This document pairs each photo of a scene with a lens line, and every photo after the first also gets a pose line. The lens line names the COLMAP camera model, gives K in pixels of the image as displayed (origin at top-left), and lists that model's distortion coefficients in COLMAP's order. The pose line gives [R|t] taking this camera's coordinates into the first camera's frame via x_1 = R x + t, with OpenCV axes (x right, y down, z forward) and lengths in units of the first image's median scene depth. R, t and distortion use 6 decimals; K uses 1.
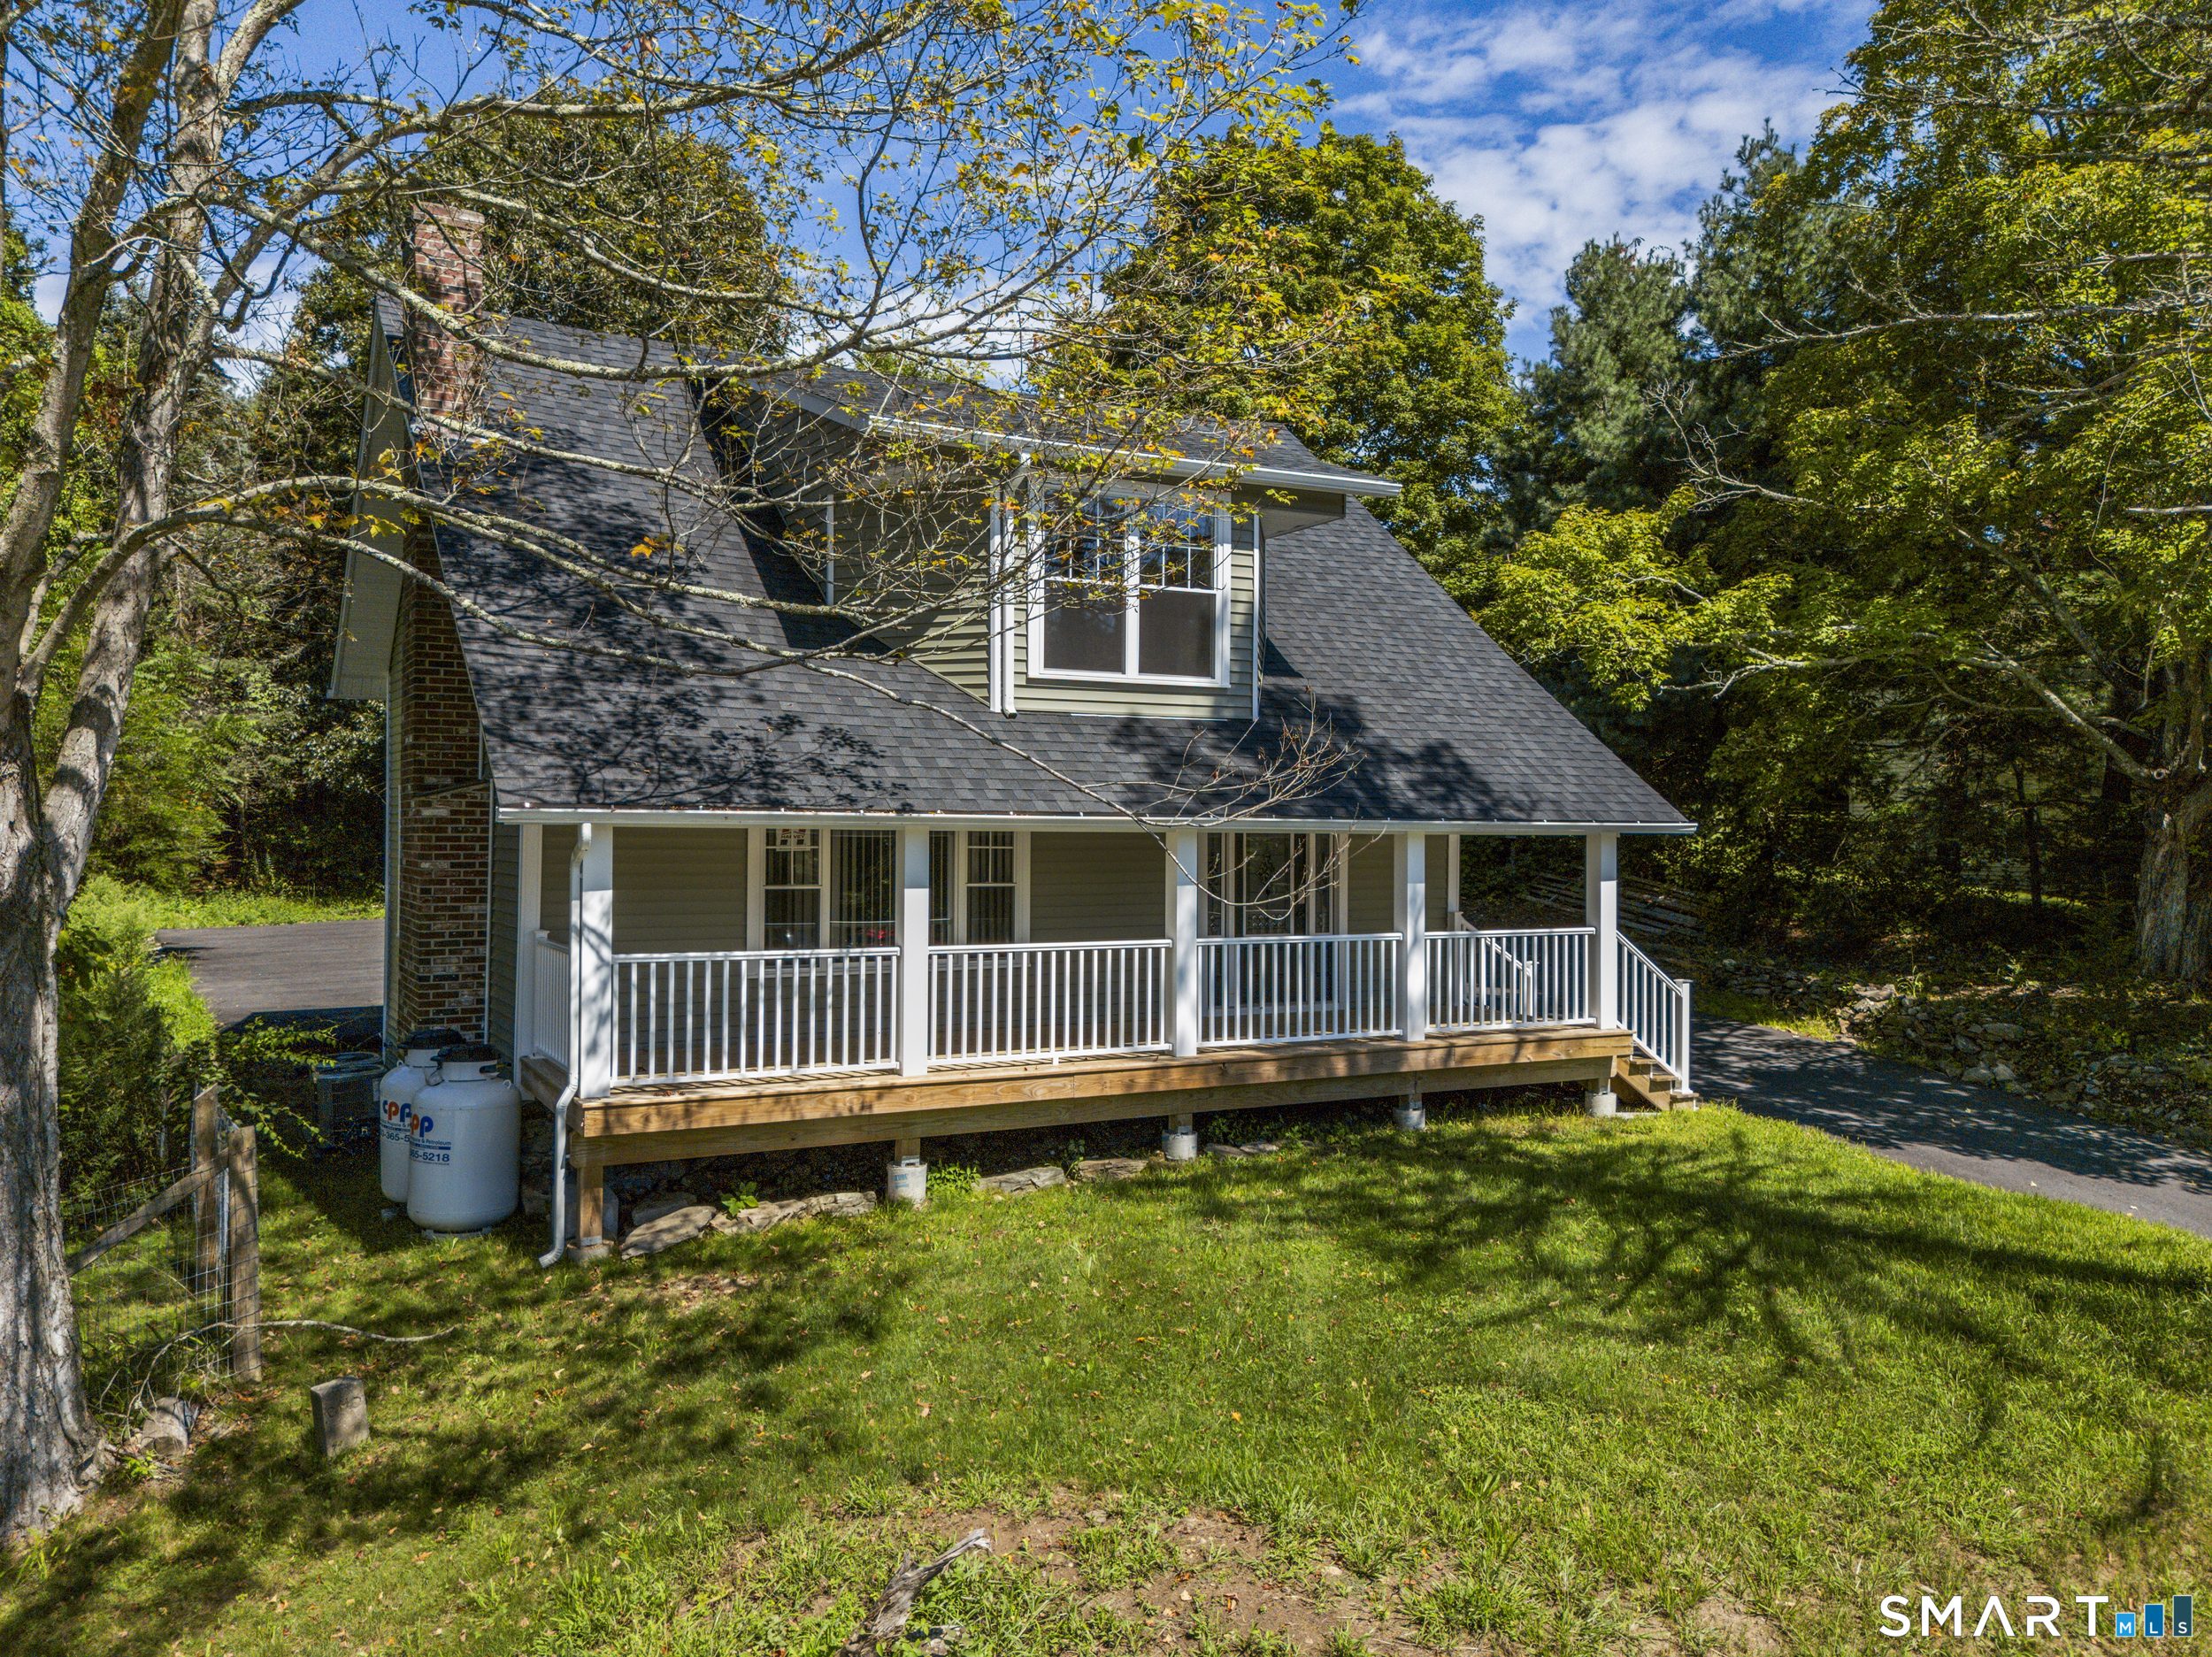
lens RADIAL K [[1614.4, 0, 1106.0], [0, 1614.4, 828.5], [0, 0, 1]] dist [0.012184, -0.003035]
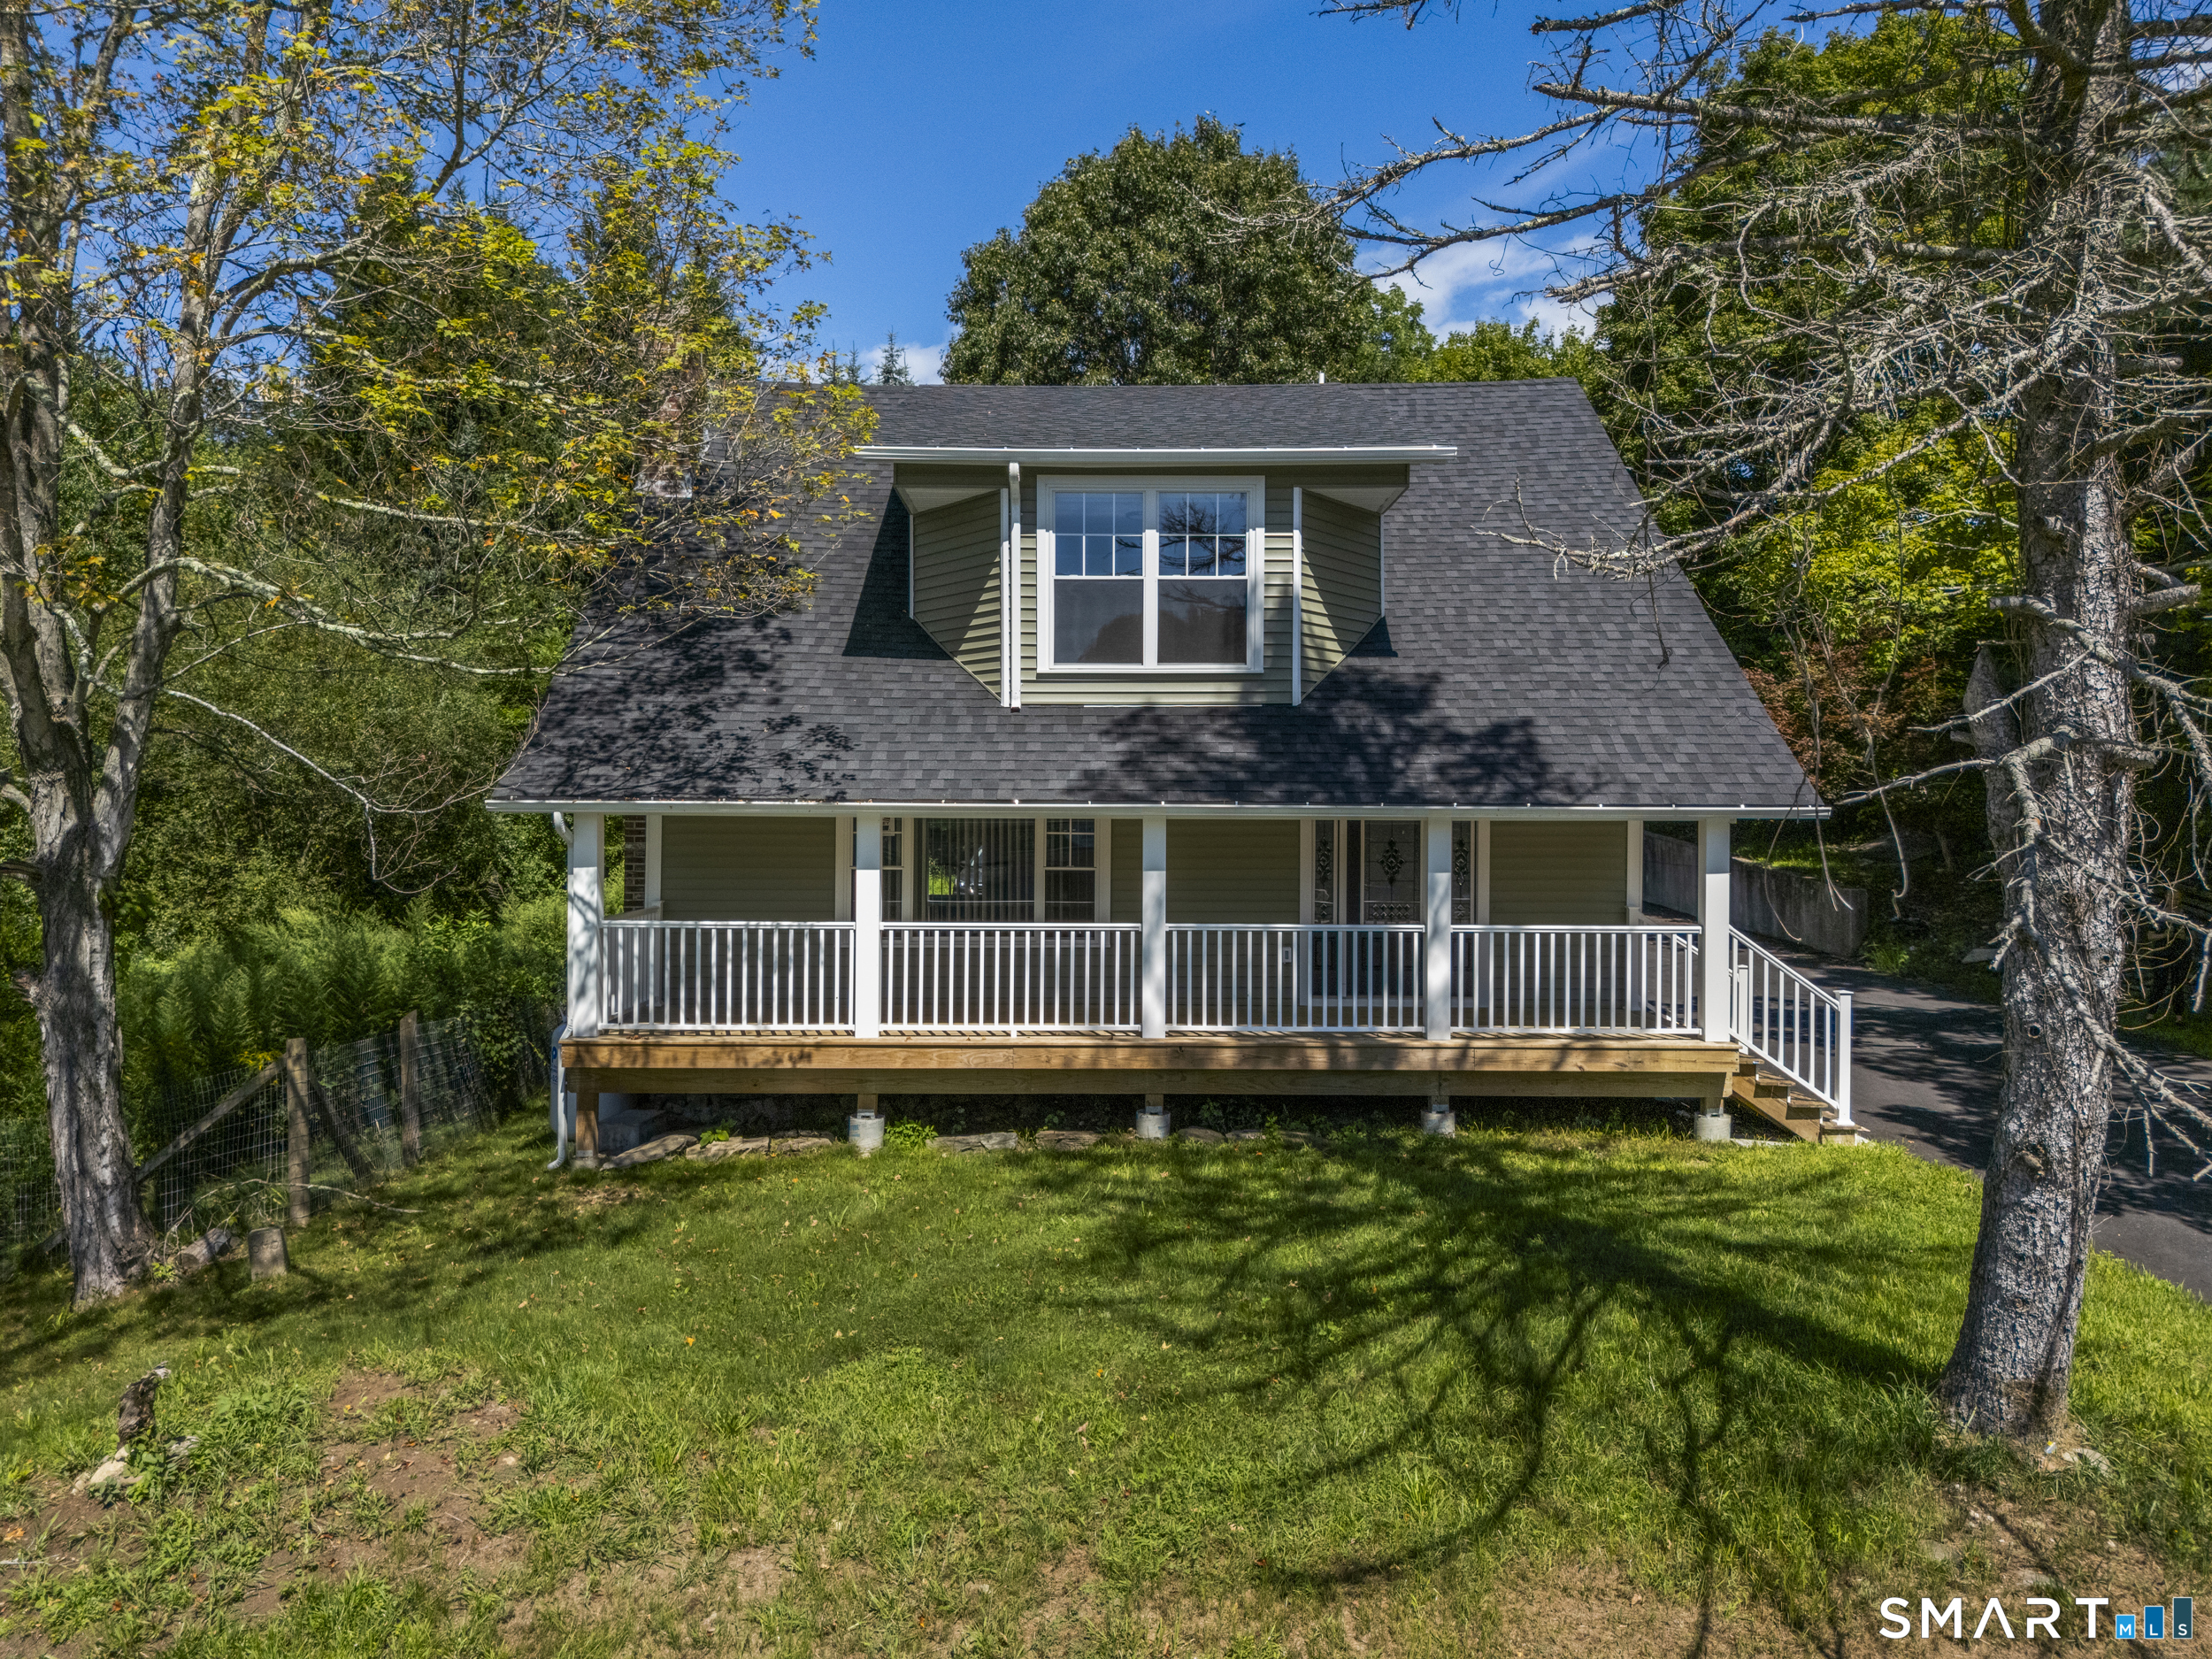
lens RADIAL K [[1614.5, 0, 1106.0], [0, 1614.5, 829.5], [0, 0, 1]] dist [0.012184, -0.003035]
pose [[0.888826, 0.001210, -0.458244, 0.477904], [0.002182, 0.999974, 0.006872, 0.002126], [0.458240, -0.007108, 0.888800, 0.078289]]
